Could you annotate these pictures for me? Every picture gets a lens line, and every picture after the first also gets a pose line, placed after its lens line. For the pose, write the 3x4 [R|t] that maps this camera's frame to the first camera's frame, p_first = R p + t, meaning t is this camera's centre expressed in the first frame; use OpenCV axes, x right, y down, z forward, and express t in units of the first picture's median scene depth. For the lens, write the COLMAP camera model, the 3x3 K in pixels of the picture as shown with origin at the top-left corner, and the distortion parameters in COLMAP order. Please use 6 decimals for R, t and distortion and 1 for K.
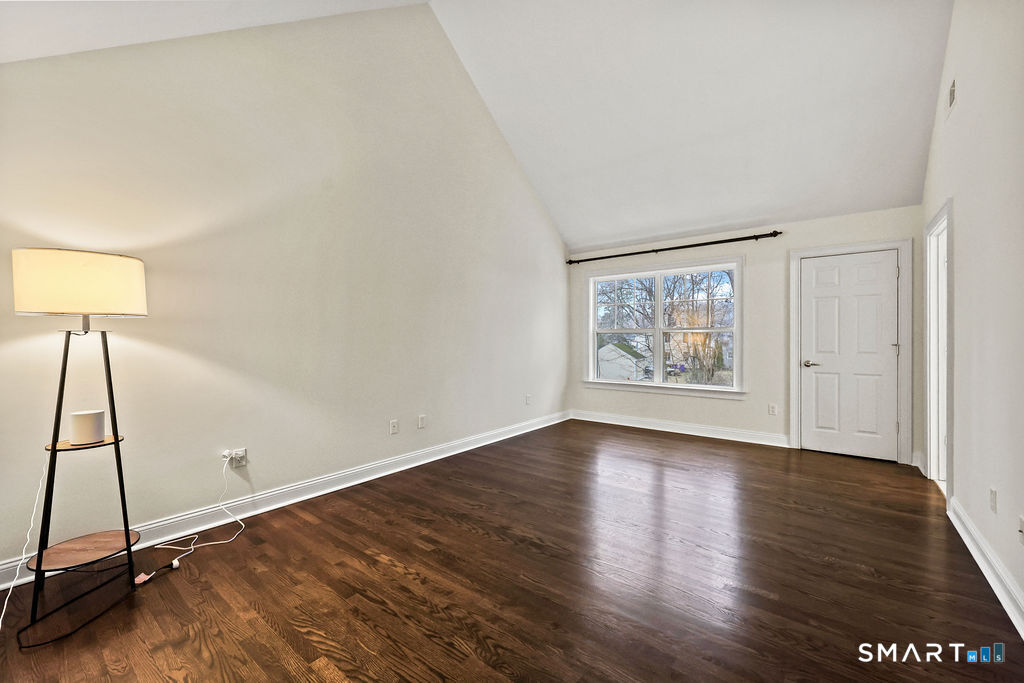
lens RADIAL K [[414.6, 0, 516.6], [0, 414.6, 339.9], [0, 0, 1]] dist [0.001214, -0.000521]
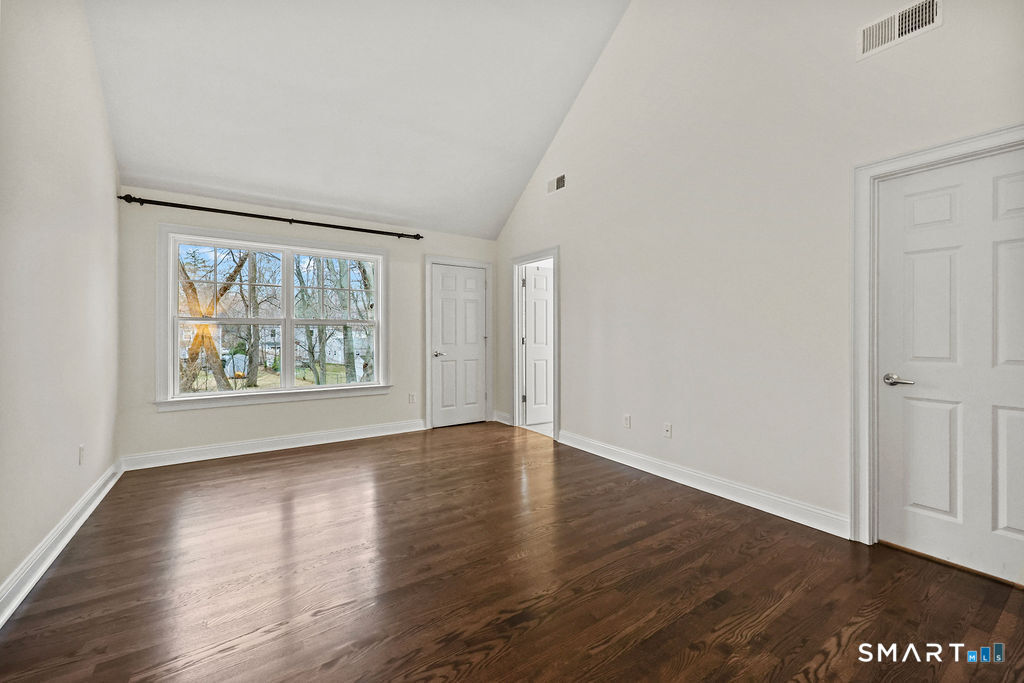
lens RADIAL K [[418.6, 0, 510.9], [0, 418.6, 334.1], [0, 0, 1]] dist [0.003706, 0.000105]
pose [[0.306995, -0.000696, 0.951711, -0.350575], [0.003505, 0.999994, -0.000399, 0.002191], [-0.951705, 0.003459, 0.306995, 0.429076]]
